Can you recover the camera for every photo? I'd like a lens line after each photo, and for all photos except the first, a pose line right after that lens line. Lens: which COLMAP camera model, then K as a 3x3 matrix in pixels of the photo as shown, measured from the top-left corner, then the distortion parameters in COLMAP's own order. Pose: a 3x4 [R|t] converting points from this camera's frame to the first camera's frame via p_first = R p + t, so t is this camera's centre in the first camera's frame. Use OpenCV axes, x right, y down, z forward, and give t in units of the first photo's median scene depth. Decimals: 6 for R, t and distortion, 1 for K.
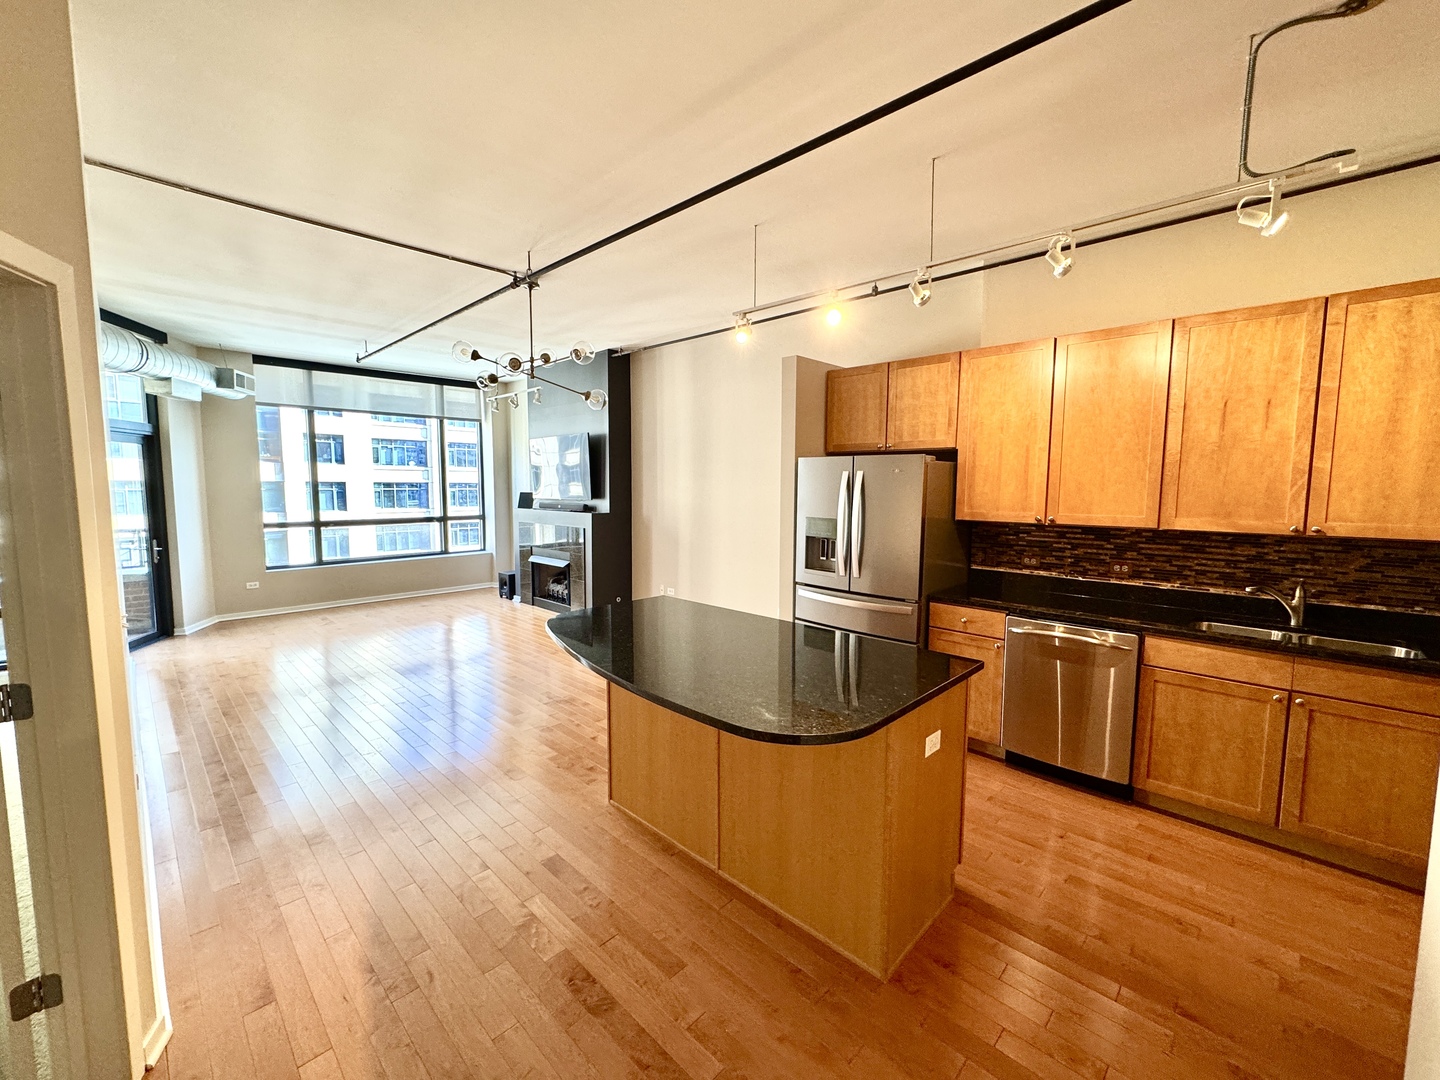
lens RADIAL K [[586.9, 0, 727.2], [0, 586.9, 541.0], [0, 0, 1]] dist [-0.003822, -0.000107]
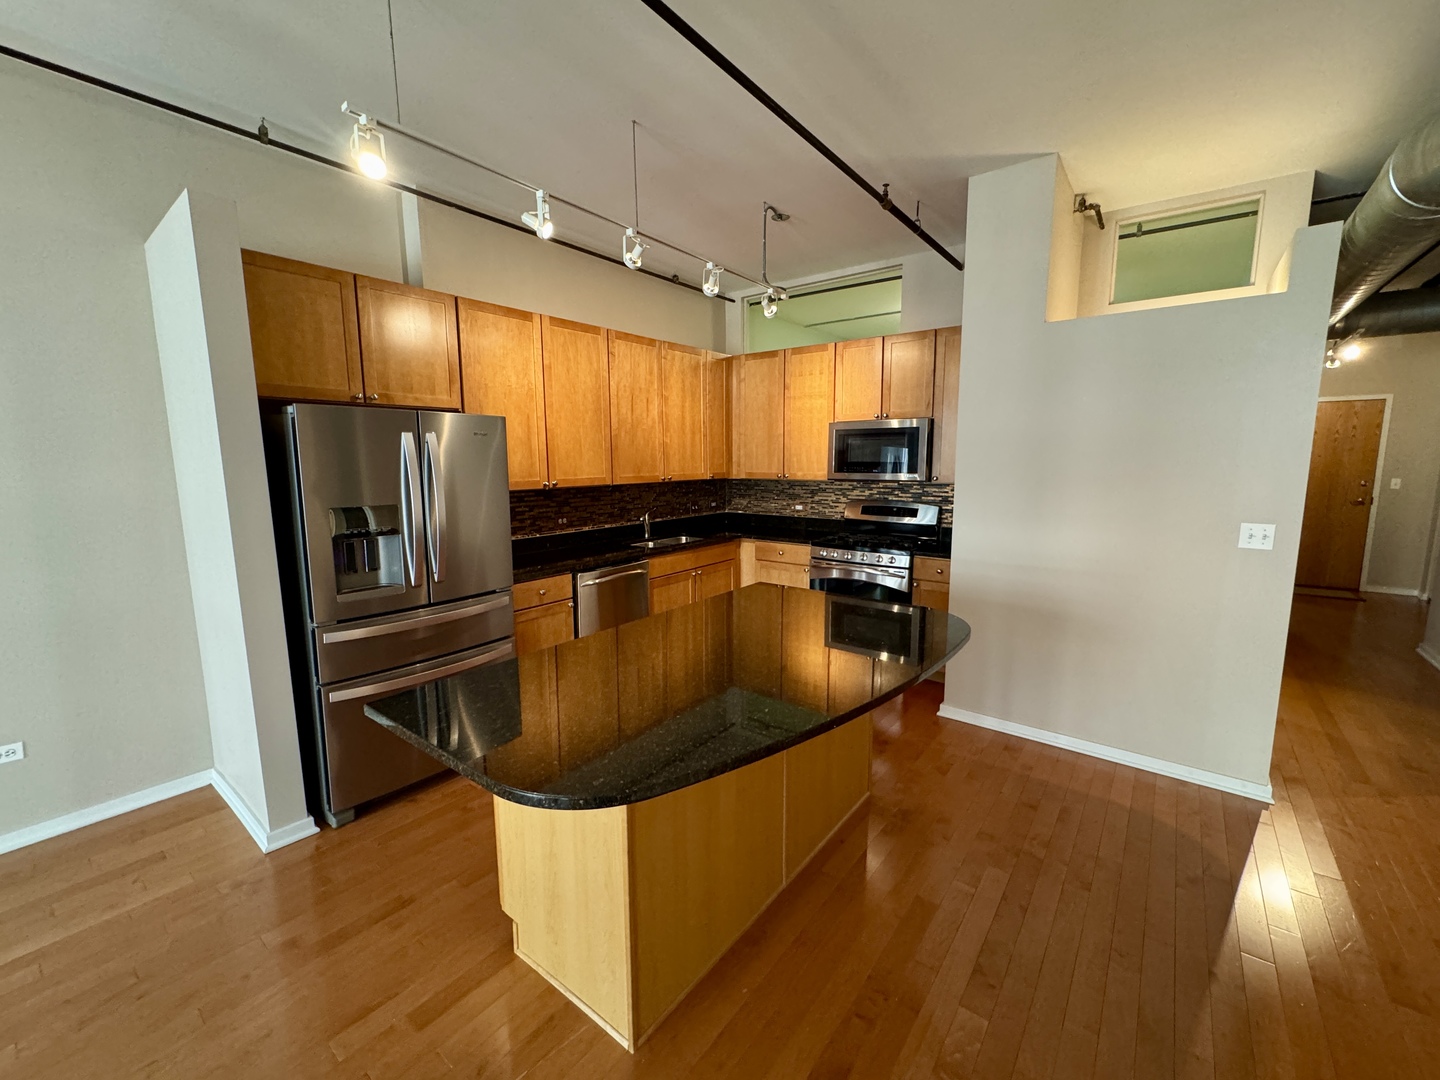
lens RADIAL K [[586.9, 0, 721.9], [0, 586.9, 537.3], [0, 0, 1]] dist [-0.003822, -0.000107]
pose [[-0.104961, -0.141202, 0.984401, -0.755755], [0.100116, 0.983340, 0.151724, -0.096133], [-0.989424, 0.114479, -0.089076, 1.040433]]
